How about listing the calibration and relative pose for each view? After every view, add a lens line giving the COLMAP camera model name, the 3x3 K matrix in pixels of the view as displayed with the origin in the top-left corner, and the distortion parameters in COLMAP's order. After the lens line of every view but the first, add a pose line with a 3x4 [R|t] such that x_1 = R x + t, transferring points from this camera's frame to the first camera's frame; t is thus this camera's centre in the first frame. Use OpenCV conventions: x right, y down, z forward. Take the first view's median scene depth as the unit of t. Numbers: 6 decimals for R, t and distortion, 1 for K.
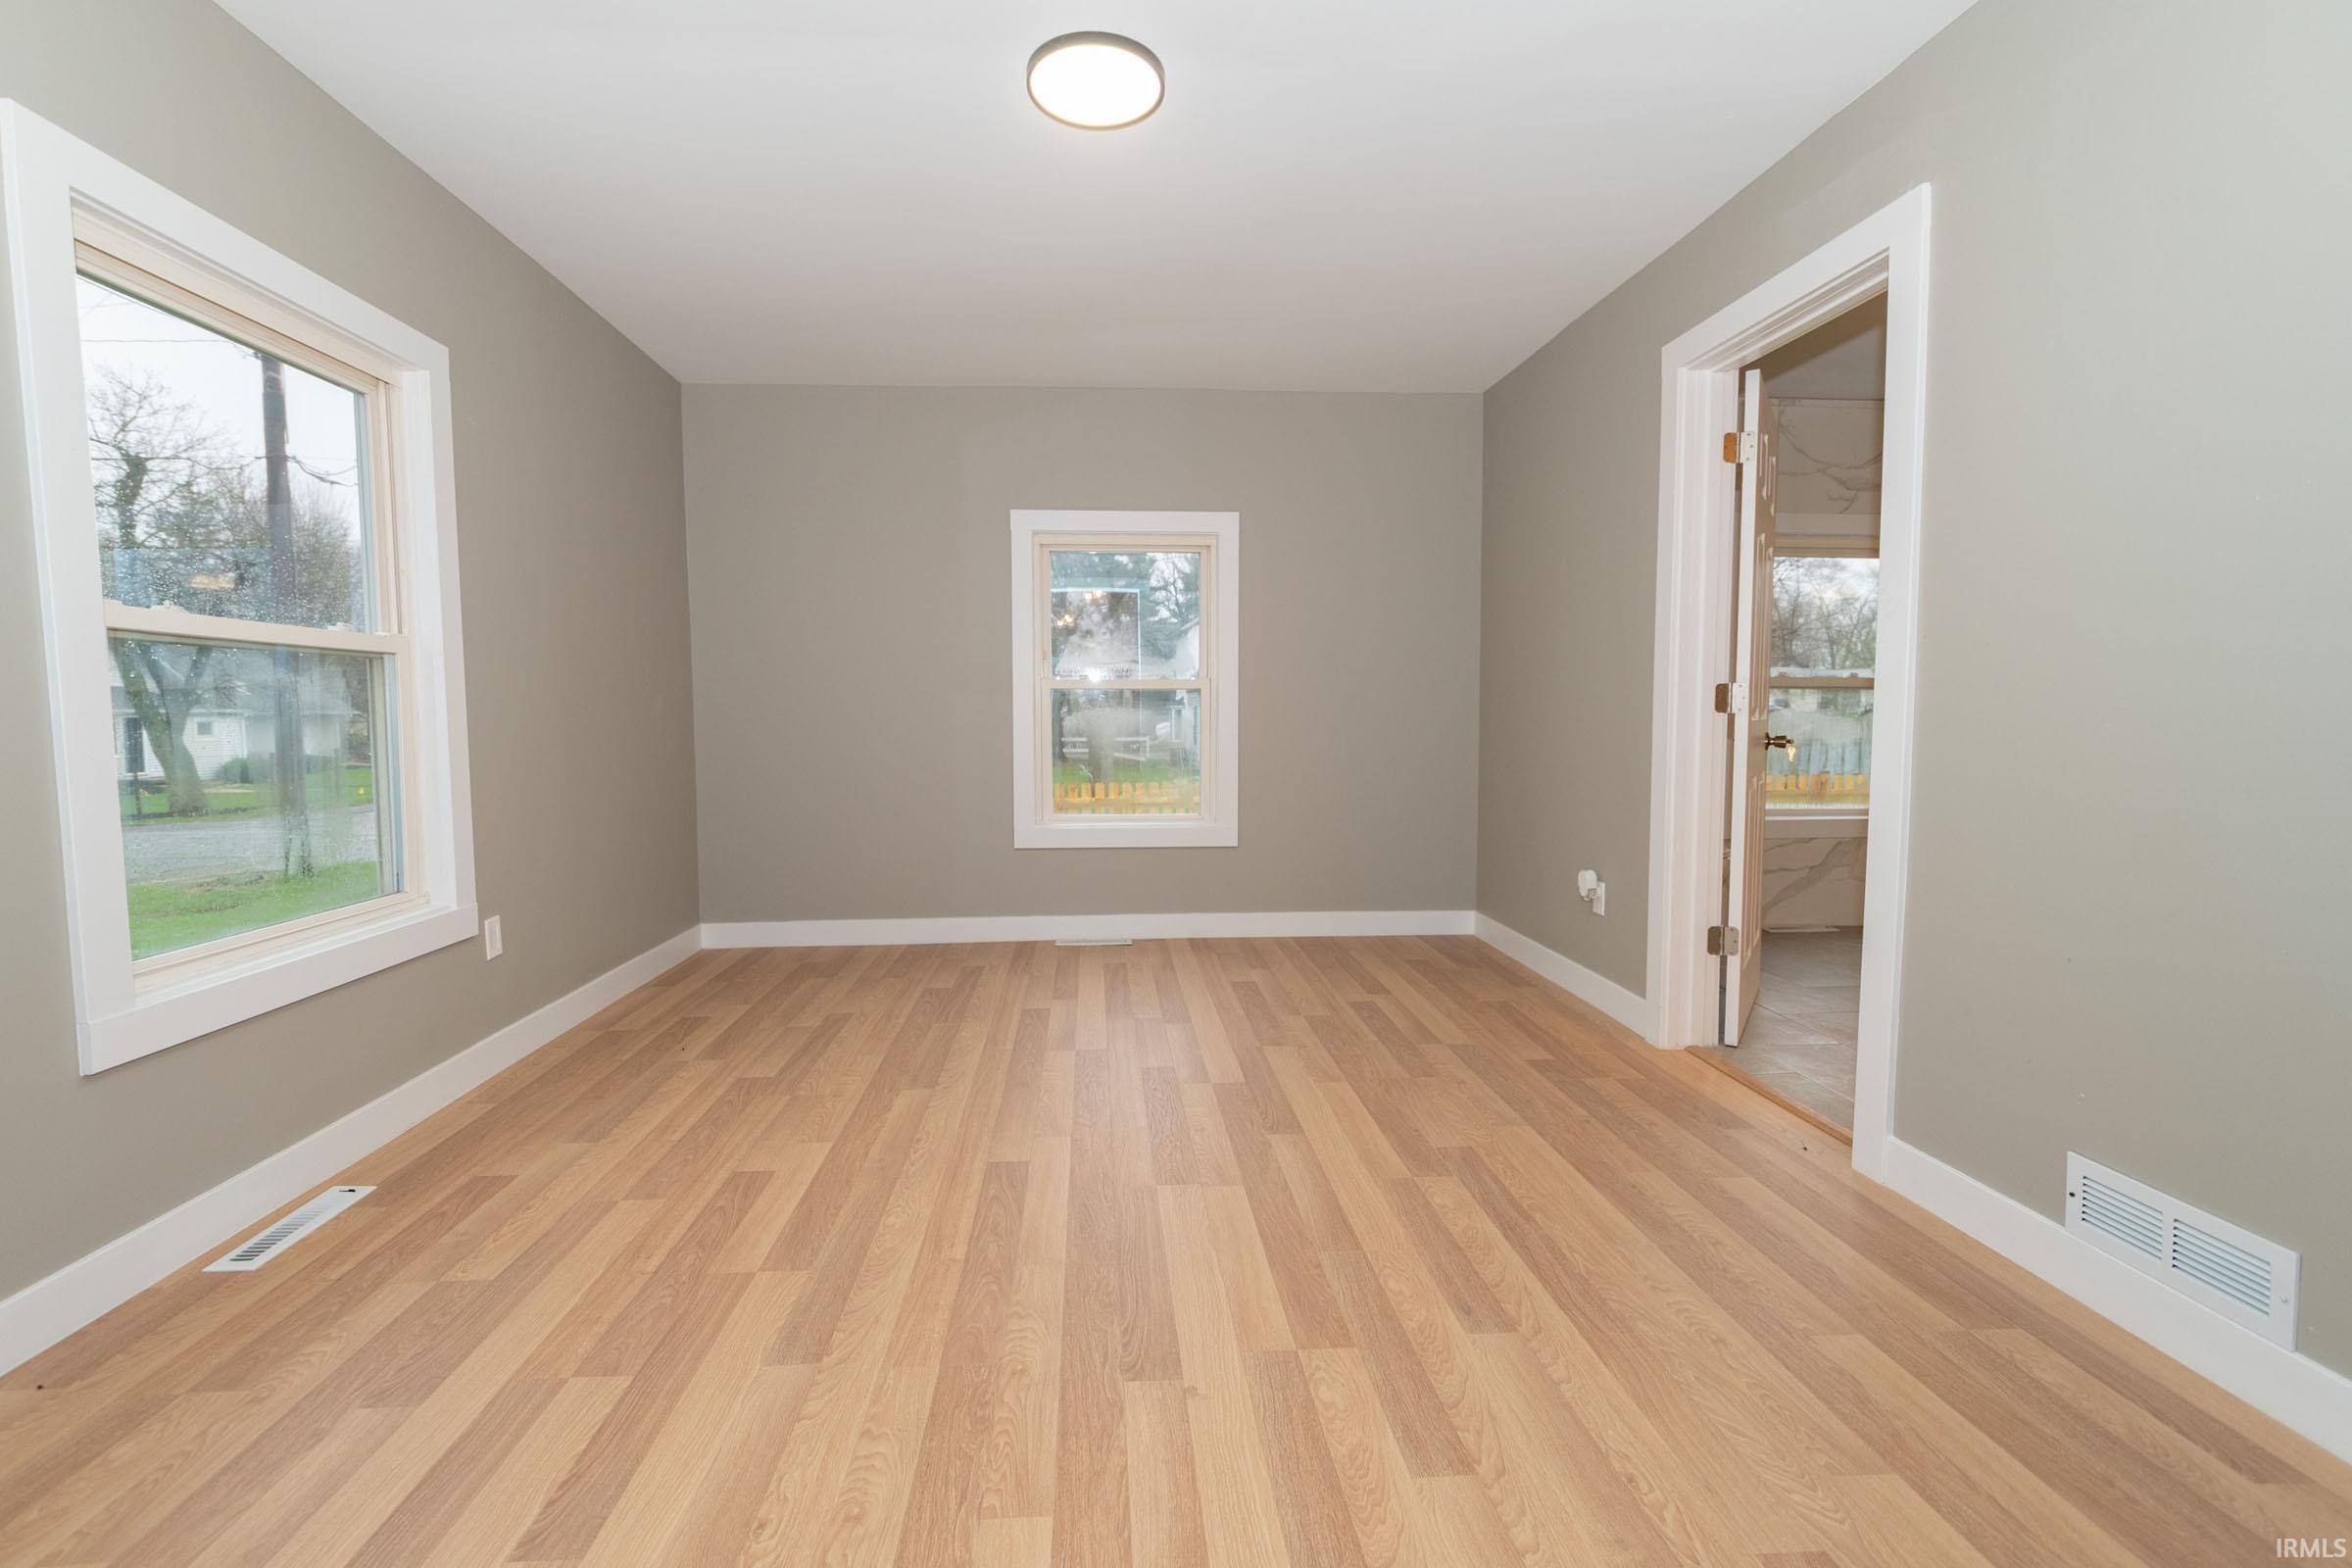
lens RADIAL K [[1052.5, 0, 1131.4], [0, 1052.5, 711.6], [0, 0, 1]] dist [-0.001581, -0.000443]
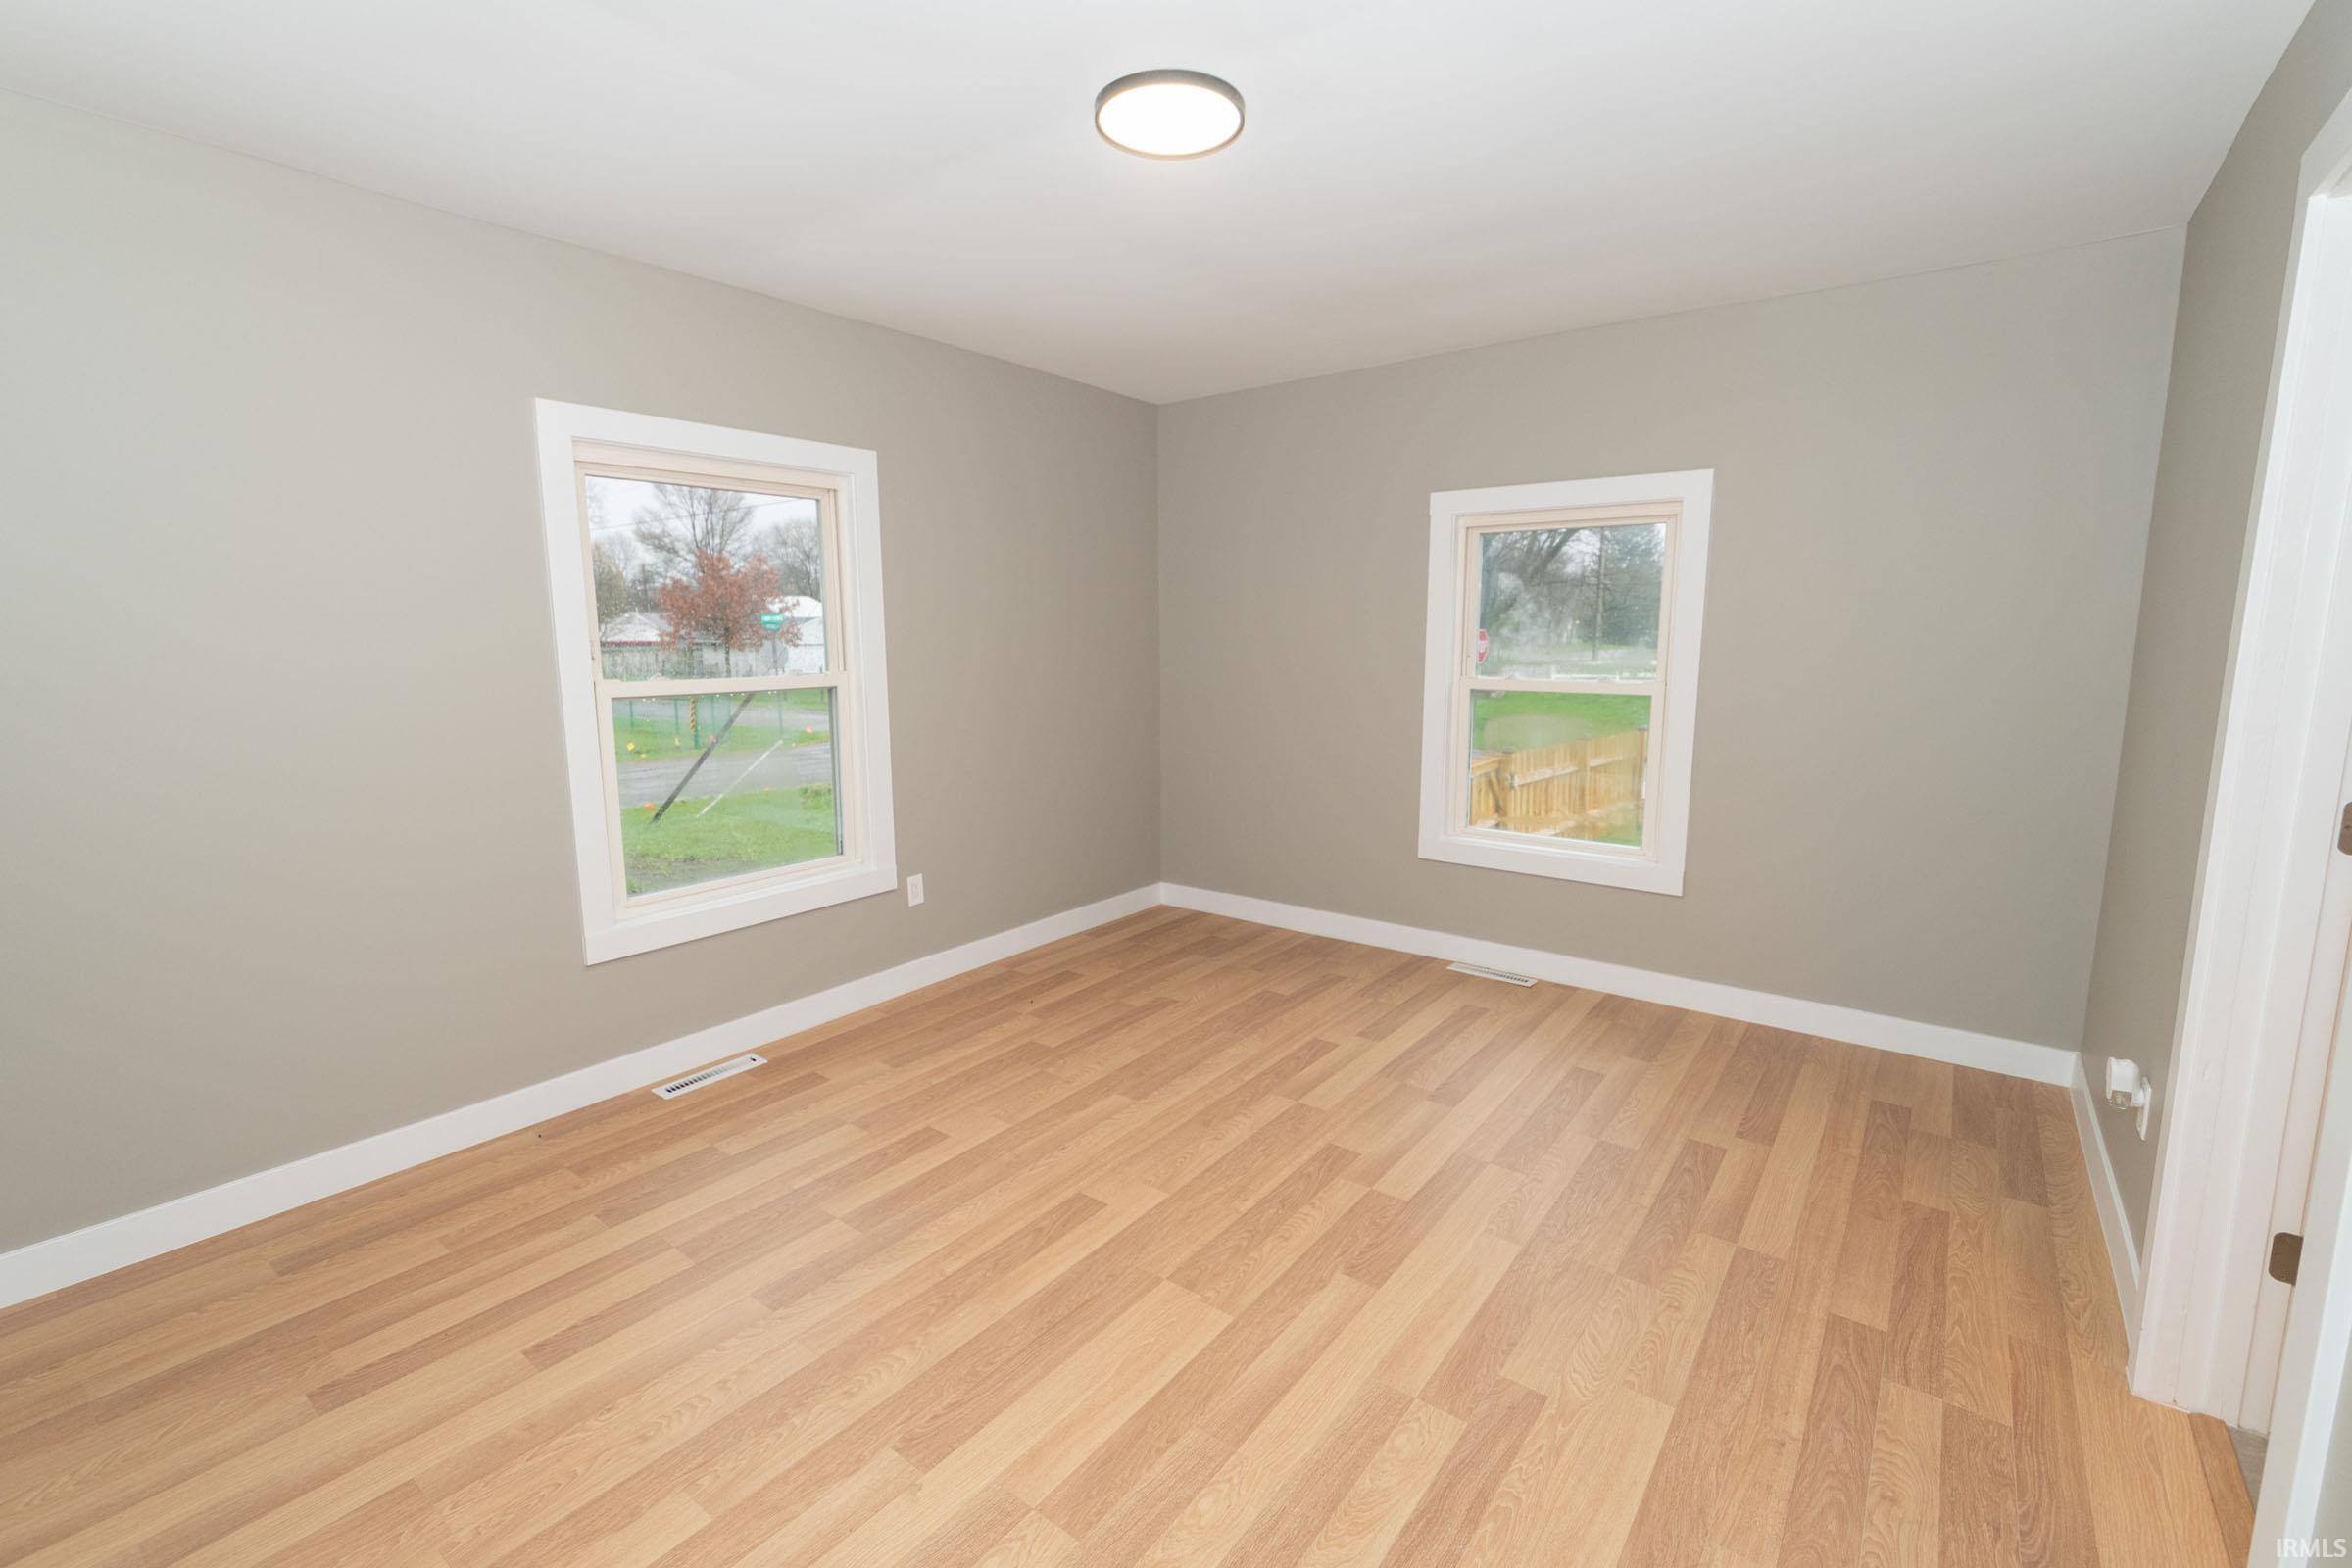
lens RADIAL K [[1029.7, 0, 1126.4], [0, 1029.7, 733.1], [0, 0, 1]] dist [0.000656, -0.000242]
pose [[0.747457, 0.067386, -0.660883, 0.482693], [0.004666, 0.994285, 0.106659, -0.133057], [0.664293, -0.082806, 0.742871, 0.234015]]
